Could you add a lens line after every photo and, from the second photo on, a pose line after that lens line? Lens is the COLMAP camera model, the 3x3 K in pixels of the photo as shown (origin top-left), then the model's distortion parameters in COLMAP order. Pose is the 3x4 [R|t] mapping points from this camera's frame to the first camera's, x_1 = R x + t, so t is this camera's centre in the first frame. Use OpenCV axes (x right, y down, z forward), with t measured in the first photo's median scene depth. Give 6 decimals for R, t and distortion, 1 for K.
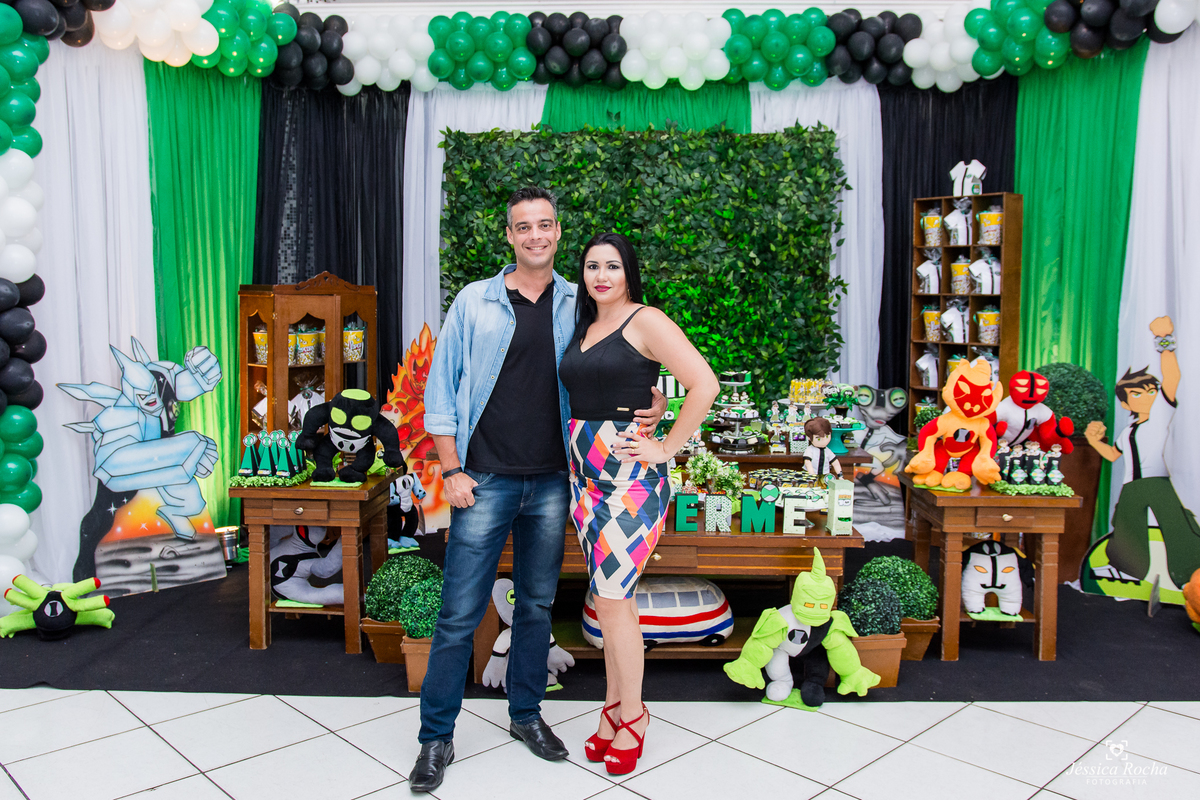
lens RADIAL K [[1023.2, 0, 581.5], [0, 1023.2, 377.9], [0, 0, 1]] dist [-0.094714, 0.089404]
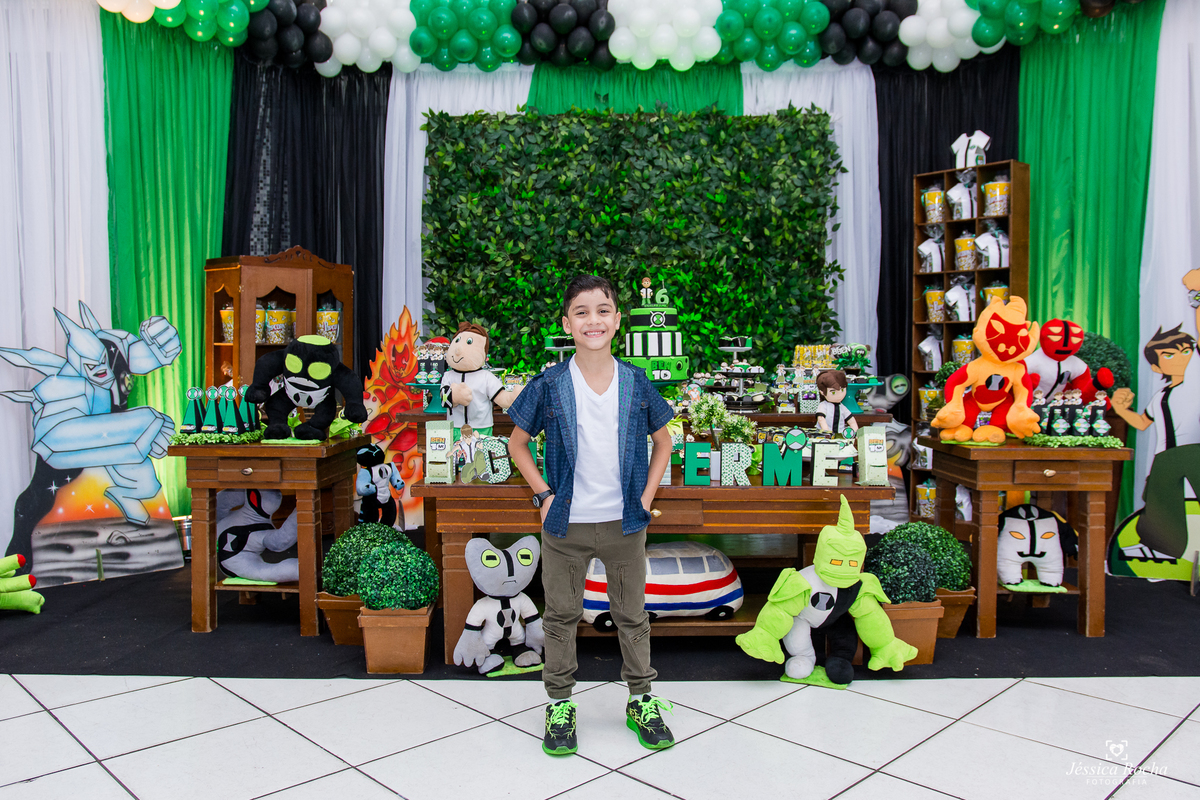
lens RADIAL K [[944.4, 0, 587.7], [0, 944.4, 403.6], [0, 0, 1]] dist [-0.087846, 0.072021]
pose [[0.999829, -0.003598, 0.018163, 0.000989], [0.004213, 0.999416, -0.033906, 0.064336], [-0.018030, 0.033977, 0.999260, 0.117341]]
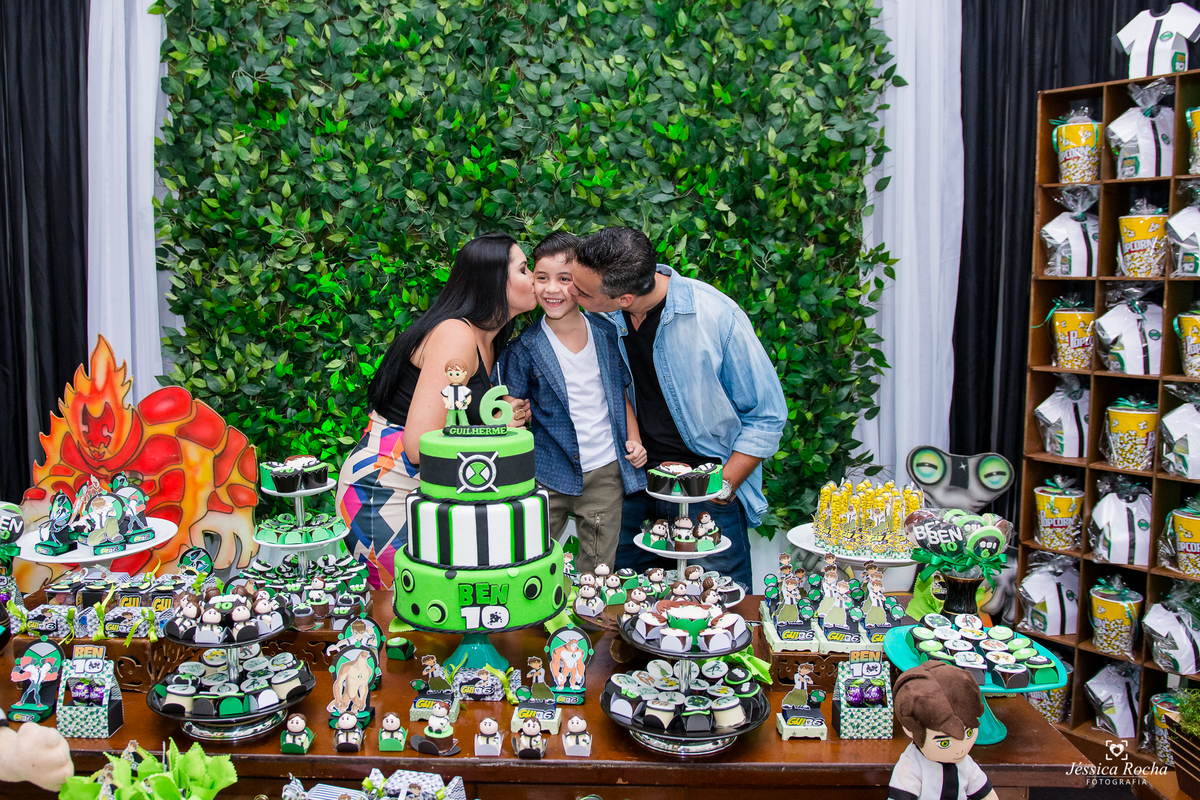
lens RADIAL K [[1003.6, 0, 551.1], [0, 1003.6, 379.2], [0, 0, 1]] dist [-0.087037, 0.071719]
pose [[0.999994, -0.001976, 0.002704, 0.074729], [0.001933, 0.999873, 0.015802, -0.037003], [-0.002735, -0.015797, 0.999871, 0.465622]]
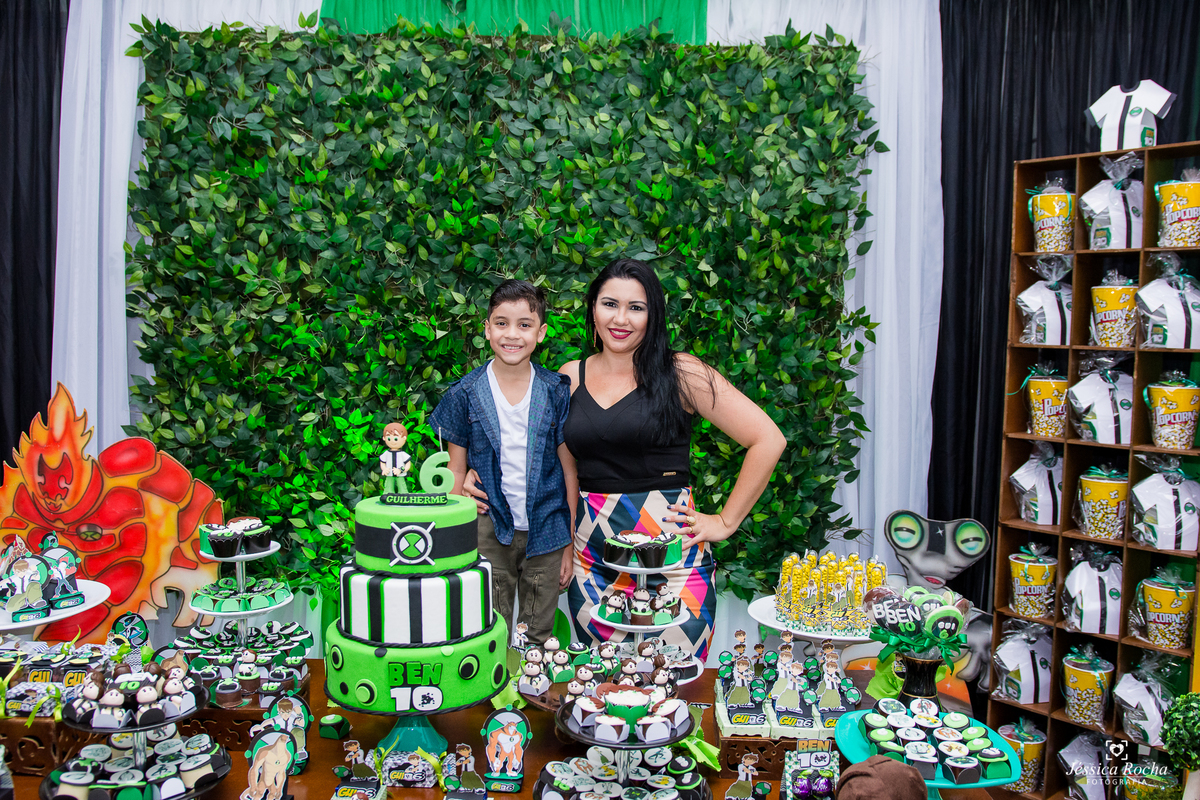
lens RADIAL K [[986.2, 0, 608.2], [0, 986.2, 394.2], [0, 0, 1]] dist [-0.085225, 0.068752]
pose [[0.998483, 0.017898, 0.052066, 0.090572], [-0.016866, 0.999654, -0.020198, -0.041314], [-0.052410, 0.019289, 0.998439, 0.481035]]
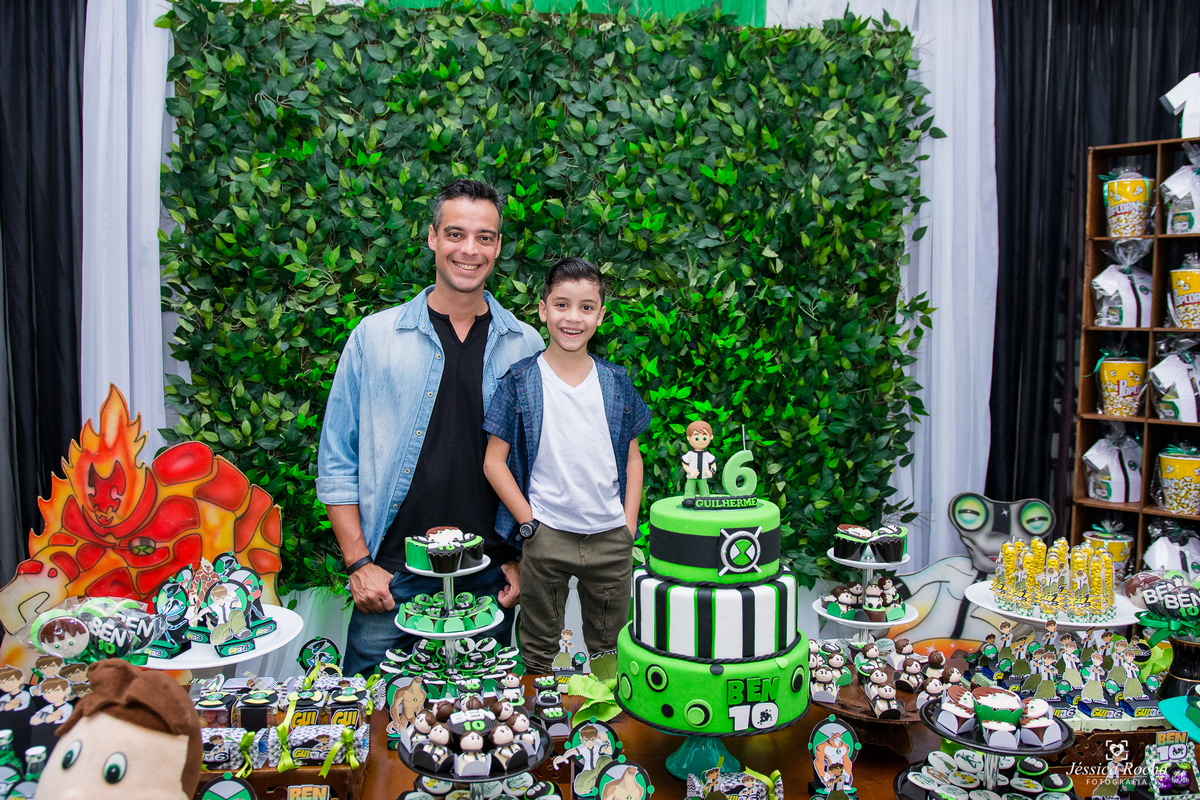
lens RADIAL K [[979.0, 0, 576.6], [0, 979.0, 398.8], [0, 0, 1]] dist [-0.084884, 0.065494]
pose [[0.987977, -0.005298, 0.154507, -0.011846], [0.005956, 0.999975, -0.003796, -0.042617], [-0.154483, 0.004670, 0.987984, 0.510004]]
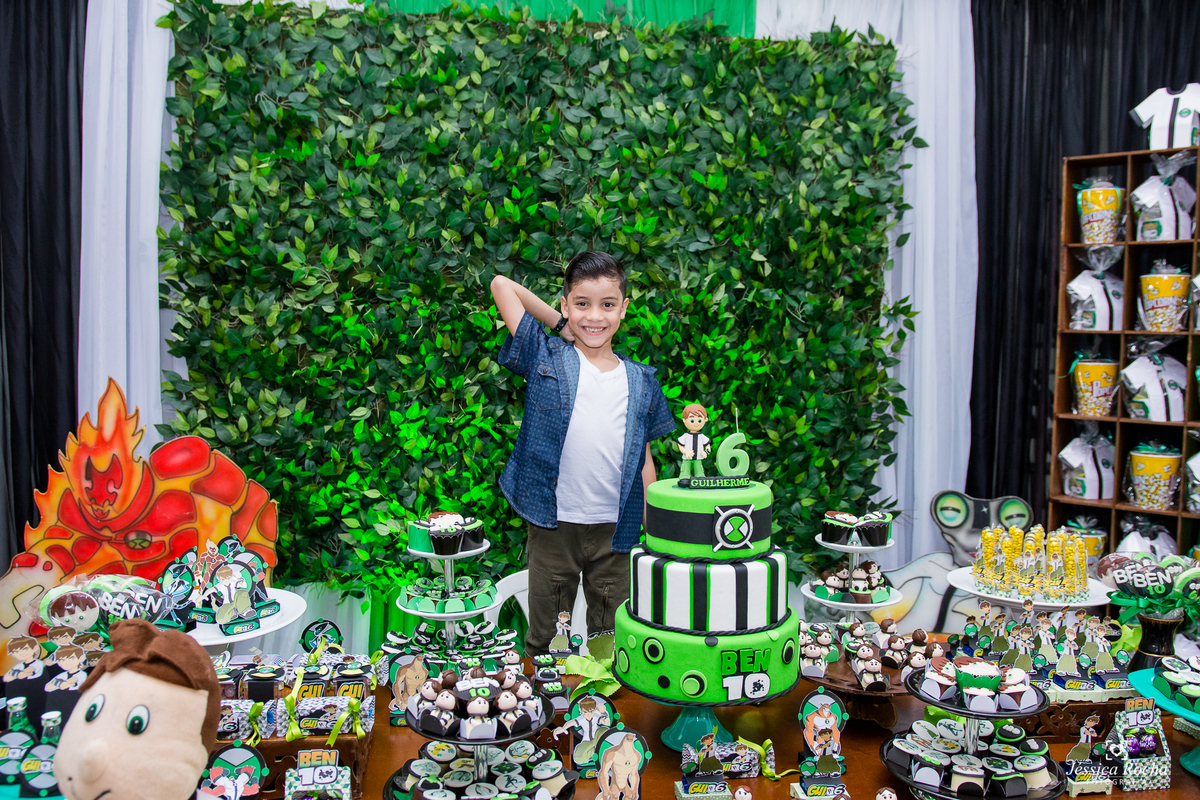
lens RADIAL K [[973.1, 0, 599.4], [0, 973.1, 396.4], [0, 0, 1]] dist [-0.085467, 0.065535]
pose [[0.981695, 0.001903, 0.190448, -0.016080], [0.001506, 0.999841, -0.017752, -0.035972], [-0.190452, 0.017714, 0.981537, 0.503208]]
